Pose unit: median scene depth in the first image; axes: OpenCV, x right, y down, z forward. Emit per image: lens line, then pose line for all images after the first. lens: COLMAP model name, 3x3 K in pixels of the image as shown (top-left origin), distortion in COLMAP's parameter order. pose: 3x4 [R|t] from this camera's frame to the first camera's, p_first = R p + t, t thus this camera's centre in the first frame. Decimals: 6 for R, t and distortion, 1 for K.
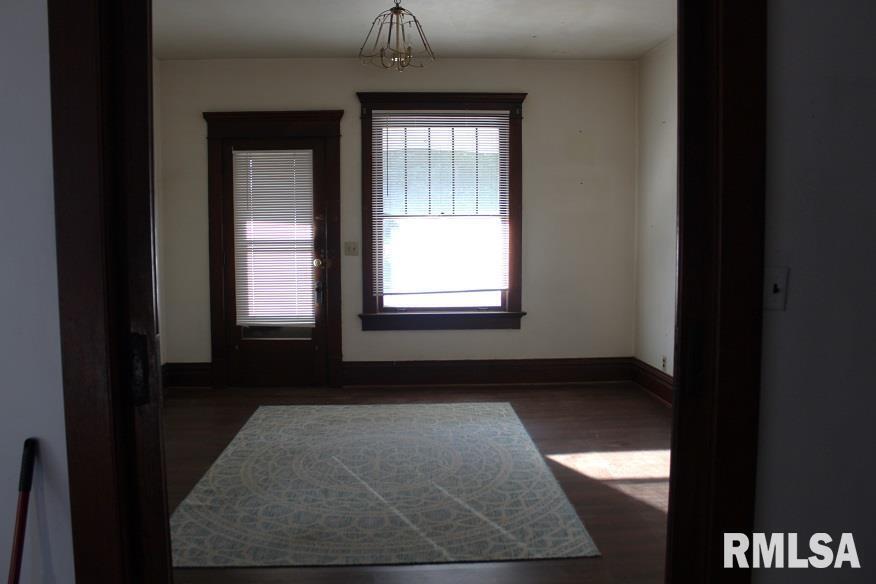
lens RADIAL K [[730.6, 0, 438.0], [0, 730.6, 292.0], [0, 0, 1]] dist [-0.114489, 0.008231]
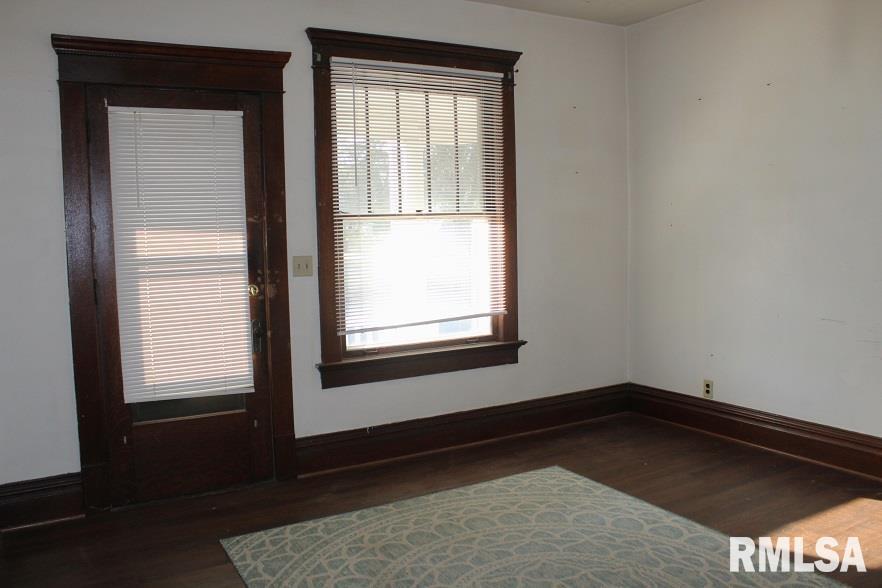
lens RADIAL K [[735.6, 0, 441.0], [0, 735.6, 294.0], [0, 0, 1]] dist [-0.114489, 0.008231]
pose [[0.890442, -0.055844, 0.451657, -0.307823], [0.057899, 0.998279, 0.009281, -0.033651], [-0.451398, 0.017886, 0.892143, 0.360937]]
